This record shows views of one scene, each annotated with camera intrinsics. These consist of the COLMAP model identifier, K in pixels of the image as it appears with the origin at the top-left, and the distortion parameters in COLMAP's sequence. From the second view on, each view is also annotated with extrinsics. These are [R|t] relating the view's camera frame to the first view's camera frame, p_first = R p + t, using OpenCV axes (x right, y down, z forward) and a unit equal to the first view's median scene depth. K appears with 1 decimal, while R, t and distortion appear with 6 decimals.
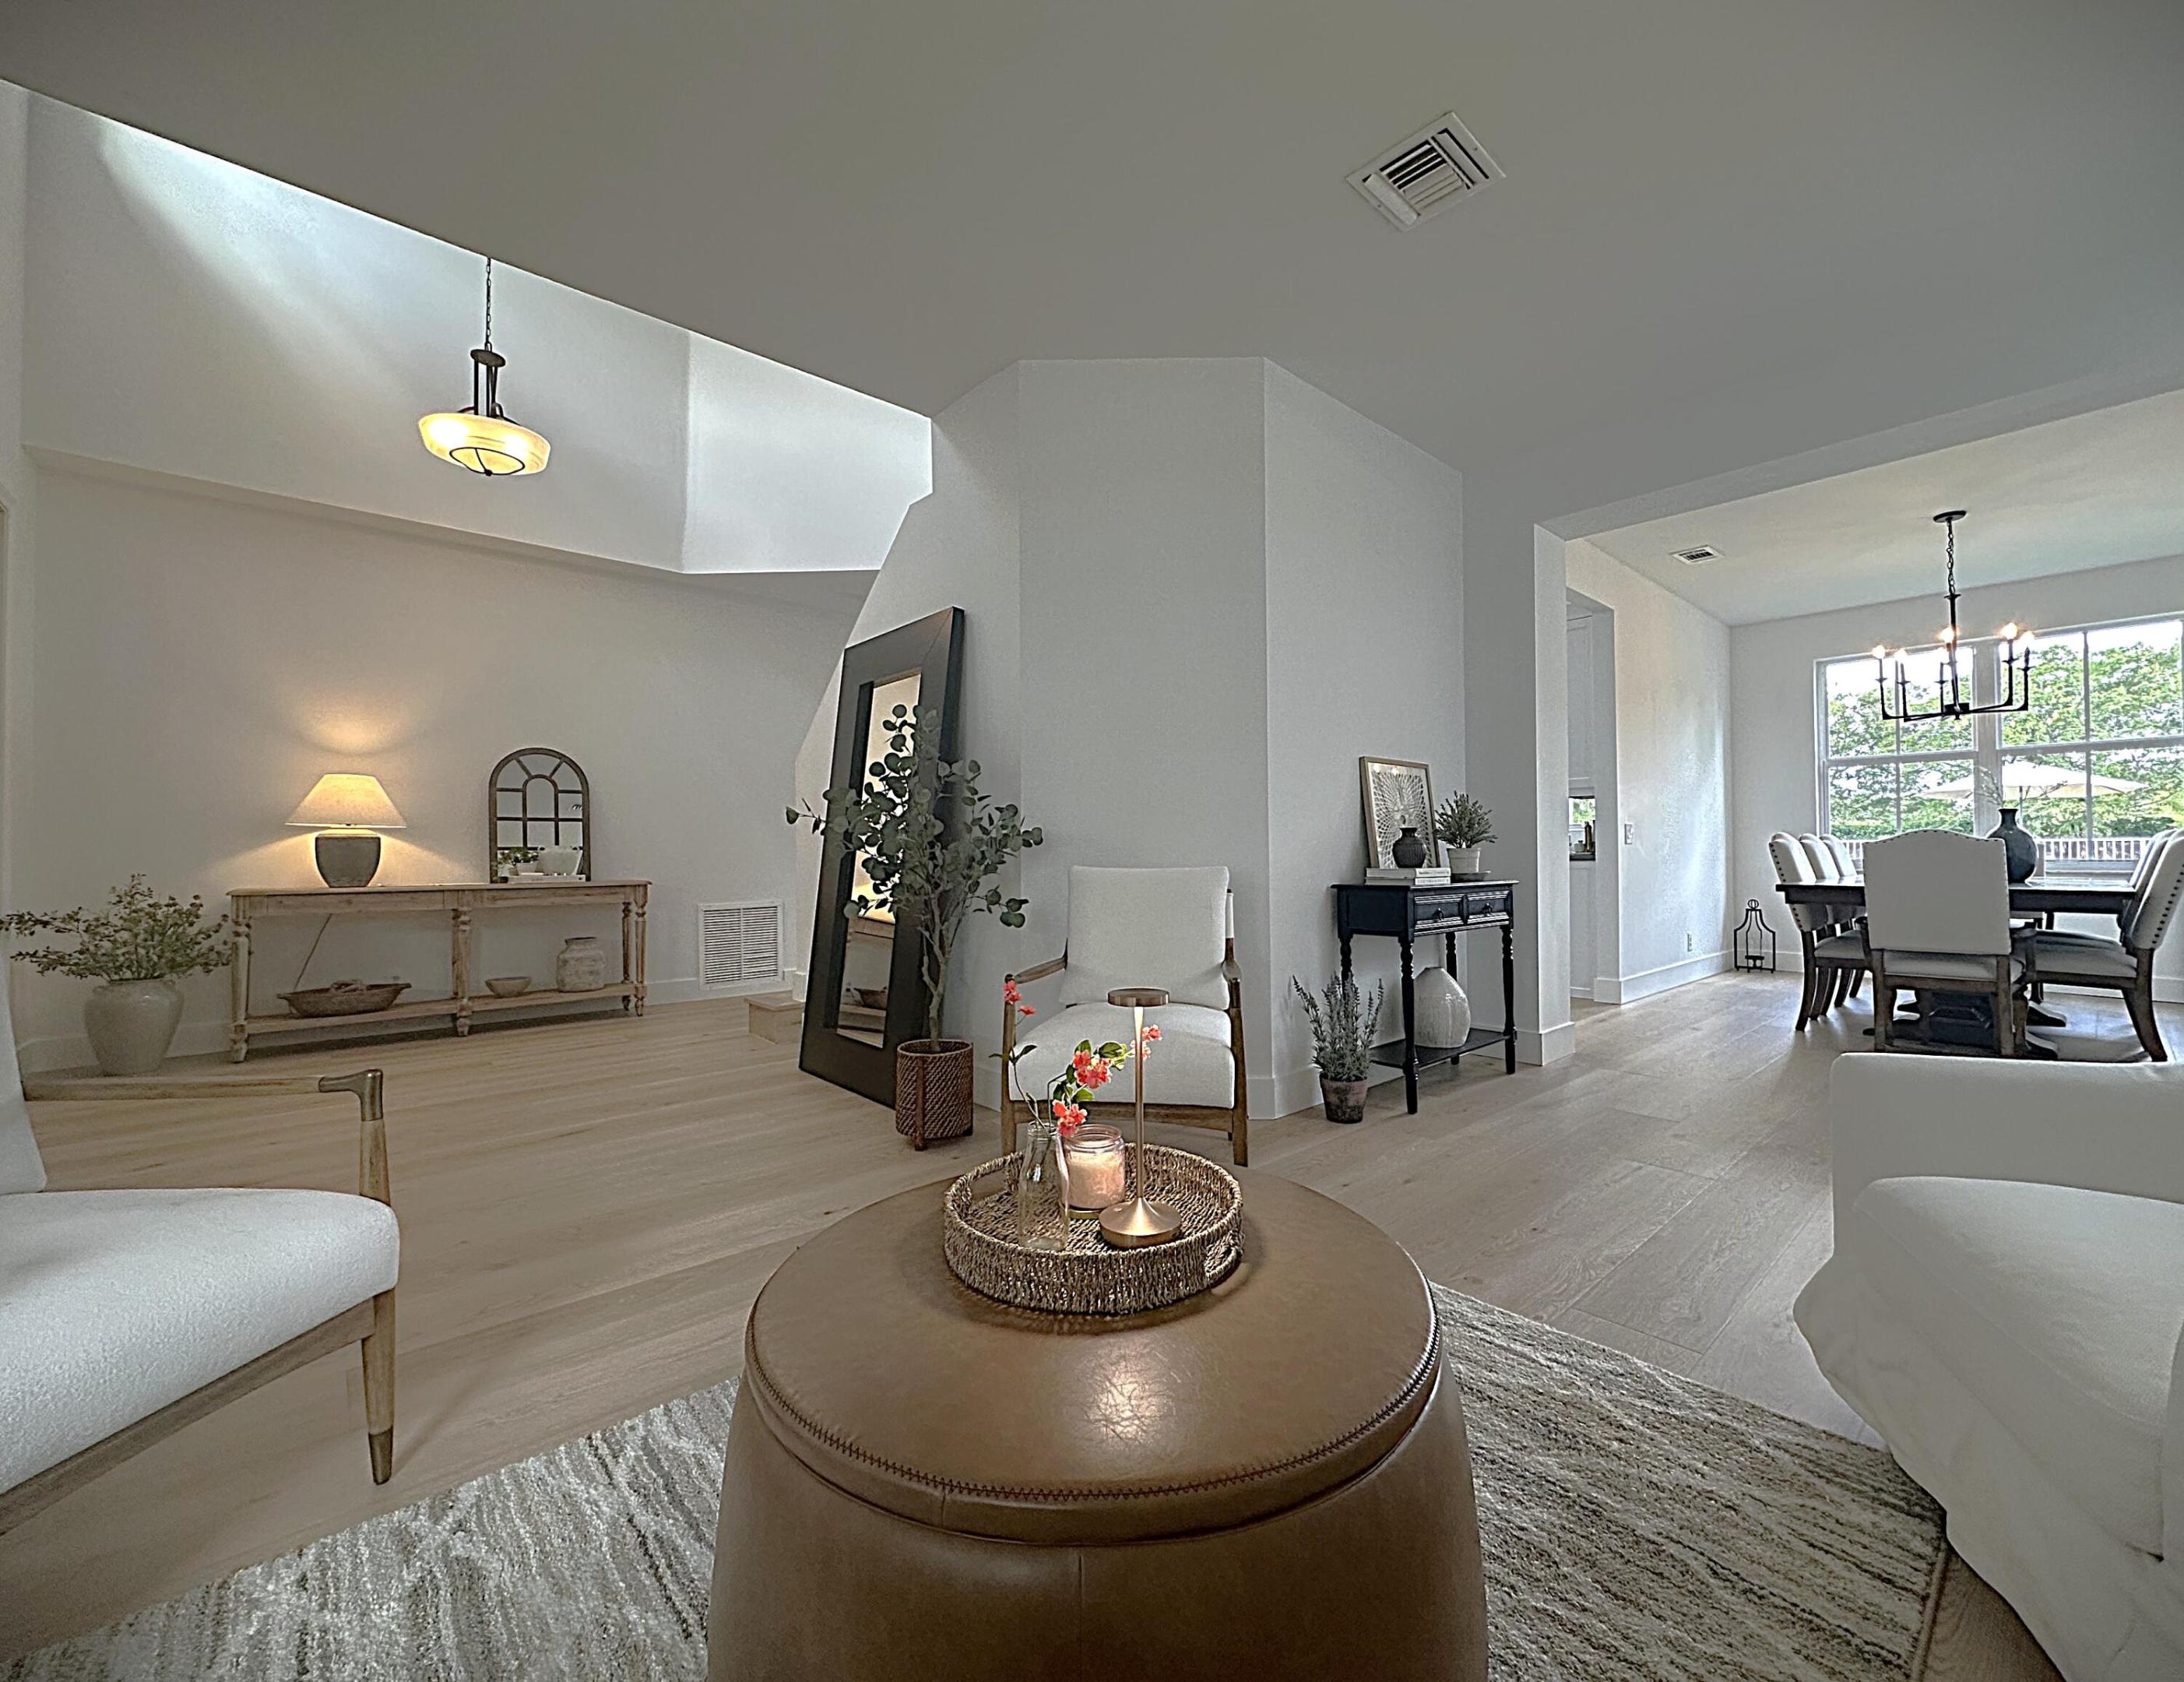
lens RADIAL K [[945.6, 0, 1092.0], [0, 945.6, 841.0], [0, 0, 1]] dist [0.003829, 0.000184]
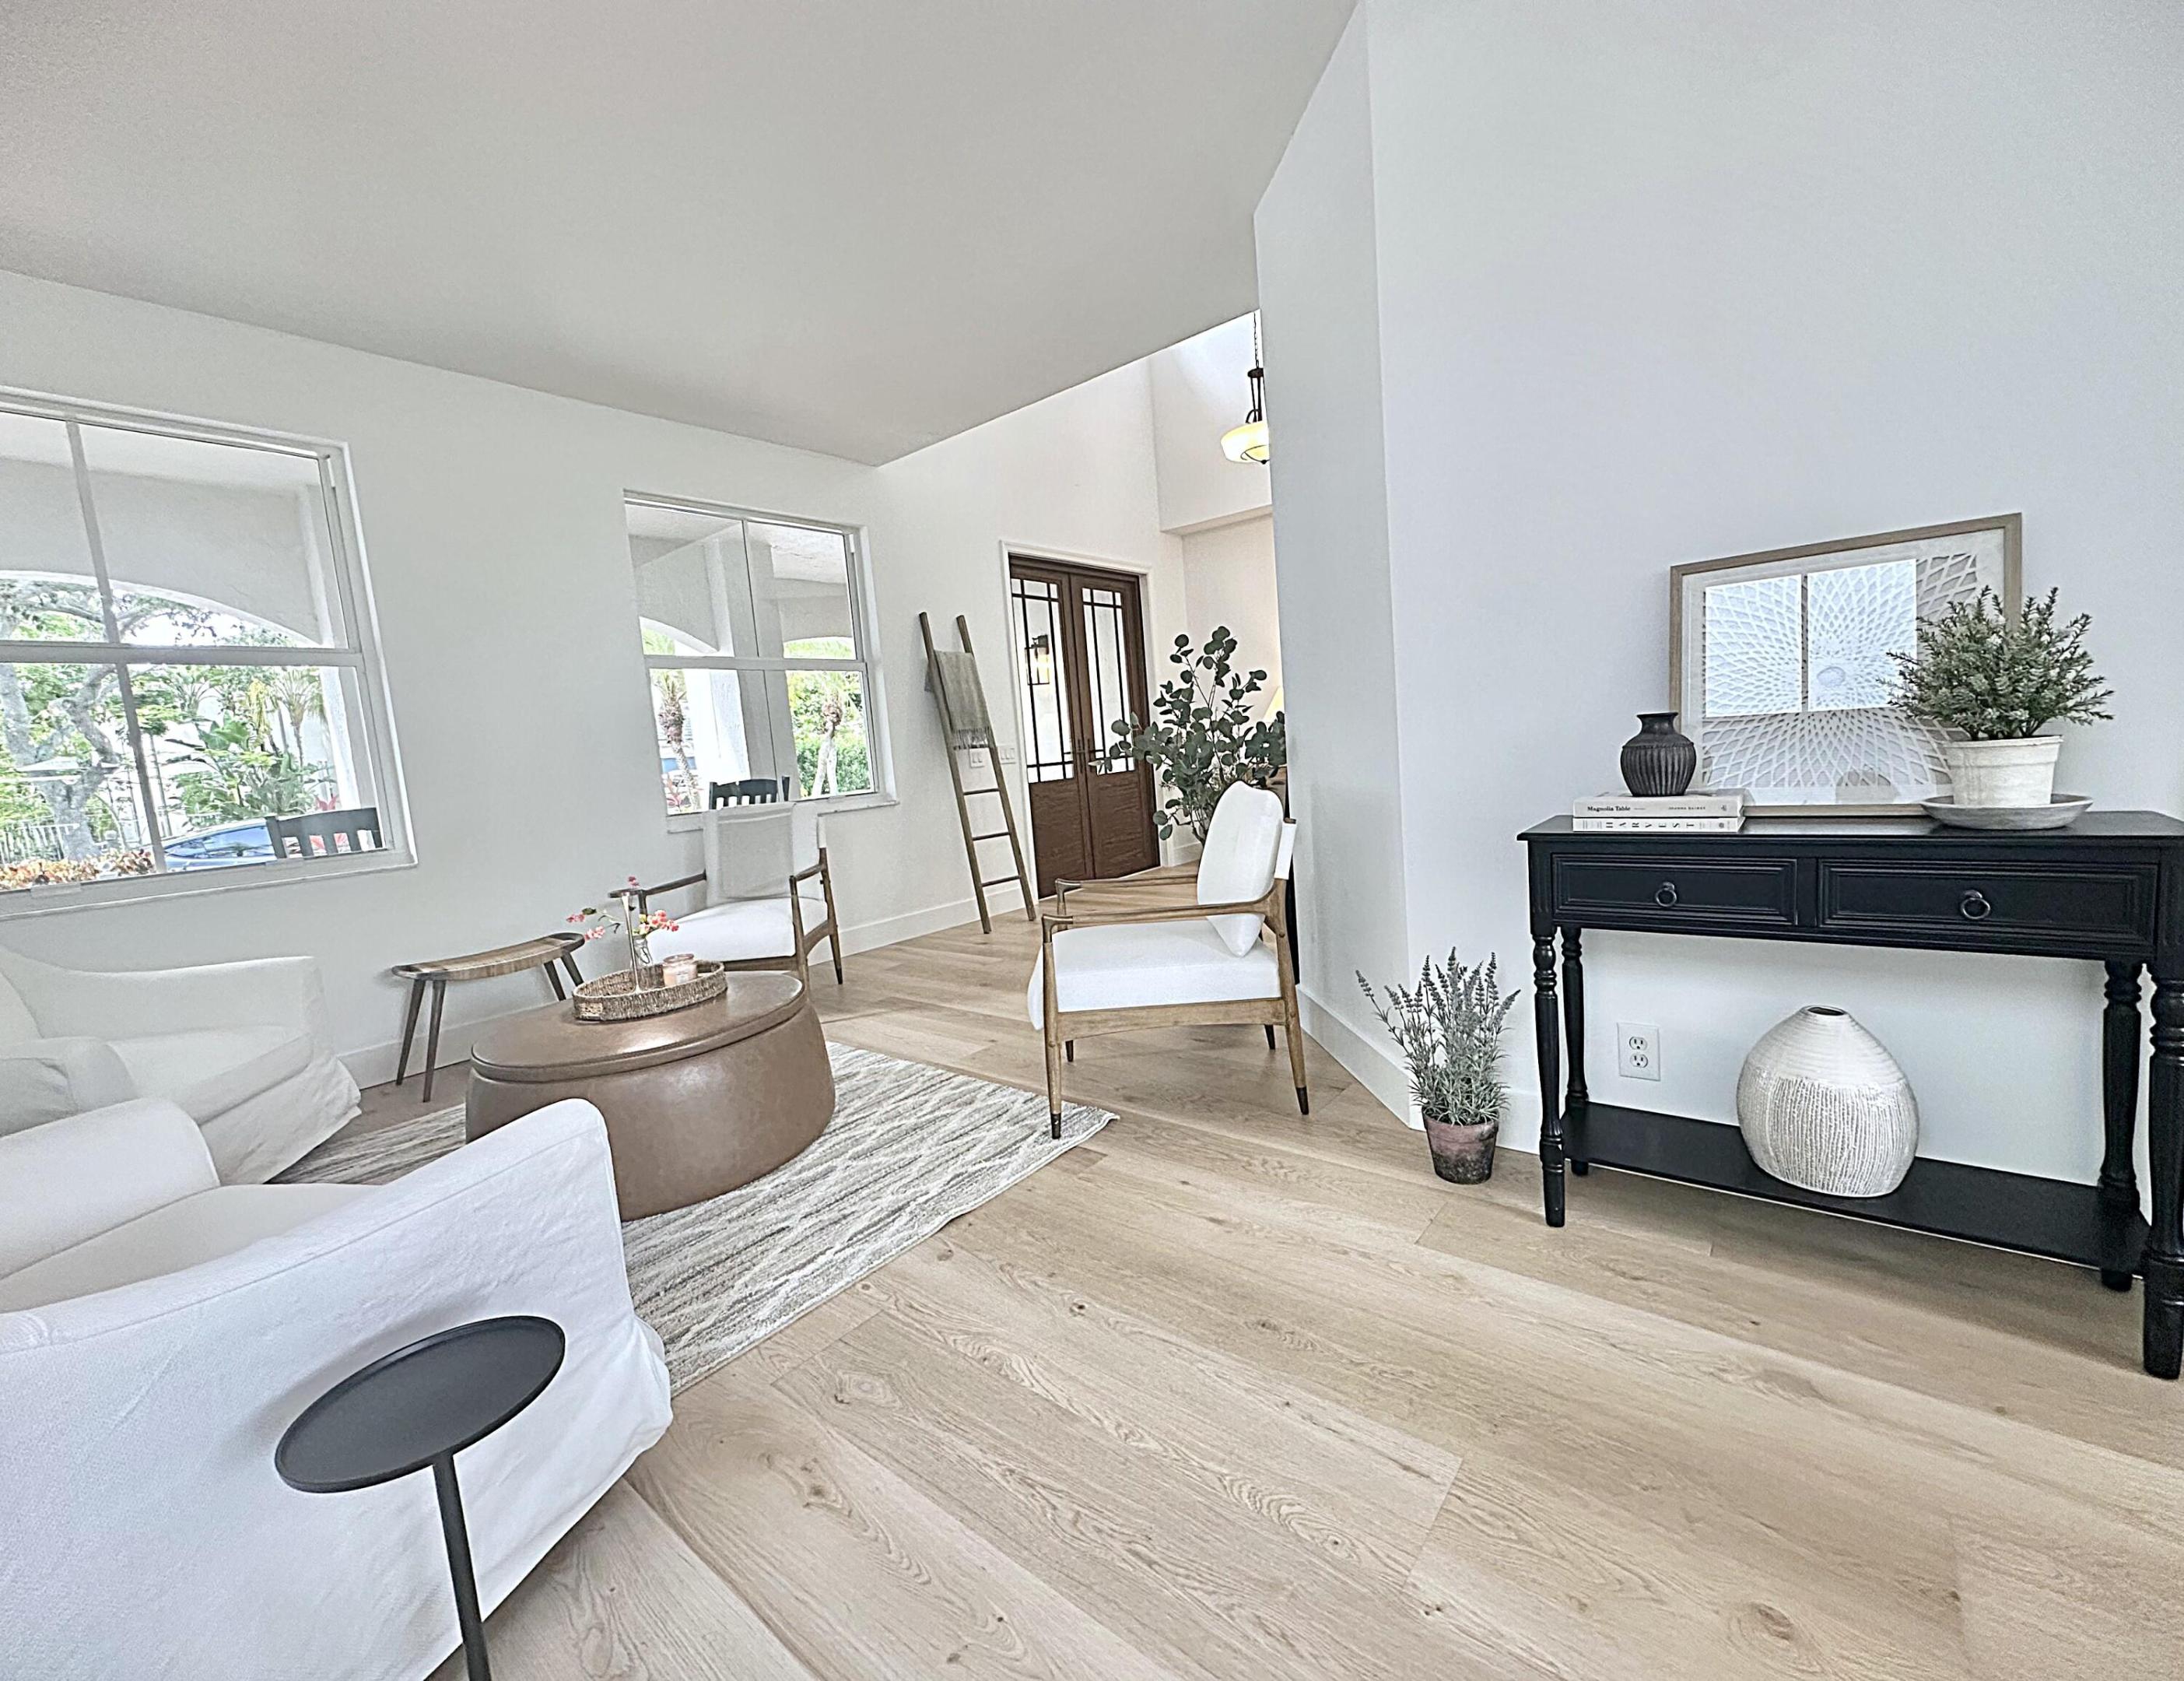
lens RADIAL K [[892.2, 0, 1092.0], [0, 892.2, 840.5], [0, 0, 1]] dist [-0.001476, -0.000103]
pose [[0.132115, 0.106372, -0.985510, 0.823612], [0.101450, 0.987553, 0.120193, -0.037278], [0.986029, -0.115859, 0.119680, 0.694619]]
